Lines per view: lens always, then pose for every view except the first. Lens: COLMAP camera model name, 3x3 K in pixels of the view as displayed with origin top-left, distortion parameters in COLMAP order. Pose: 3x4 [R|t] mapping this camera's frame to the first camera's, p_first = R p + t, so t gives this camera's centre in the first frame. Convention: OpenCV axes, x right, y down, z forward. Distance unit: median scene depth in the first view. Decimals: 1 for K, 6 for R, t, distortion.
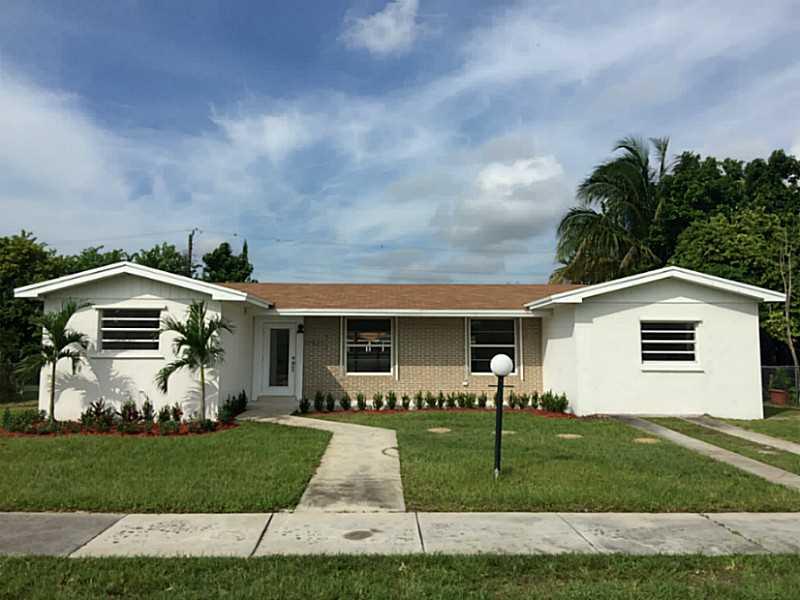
lens RADIAL K [[681.7, 0, 403.1], [0, 681.7, 299.1], [0, 0, 1]] dist [0.080854, -0.115865]
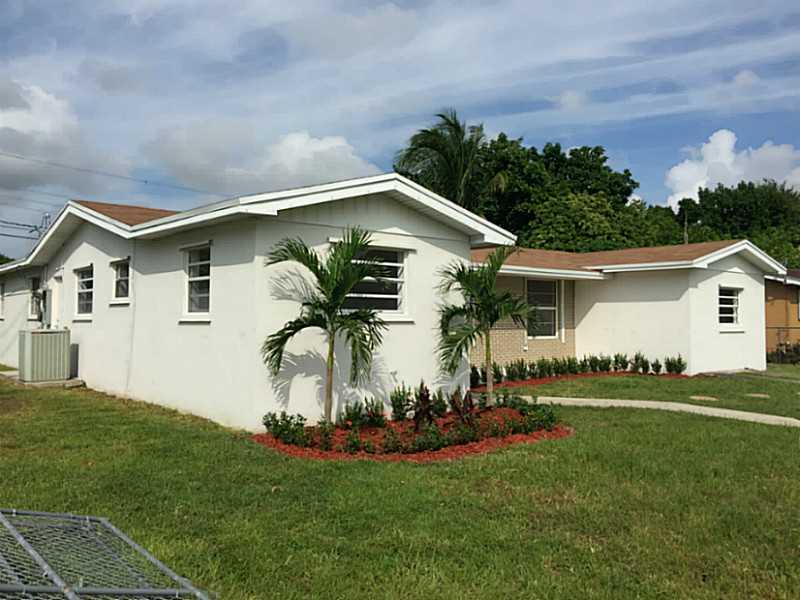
lens RADIAL K [[681.7, 0, 405.8], [0, 681.7, 306.7], [0, 0, 1]] dist [0.080854, -0.115865]
pose [[0.780324, 0.010083, 0.625294, -0.679438], [-0.055267, 0.997070, 0.052892, 0.030122], [-0.622929, -0.075831, 0.778595, 0.419996]]
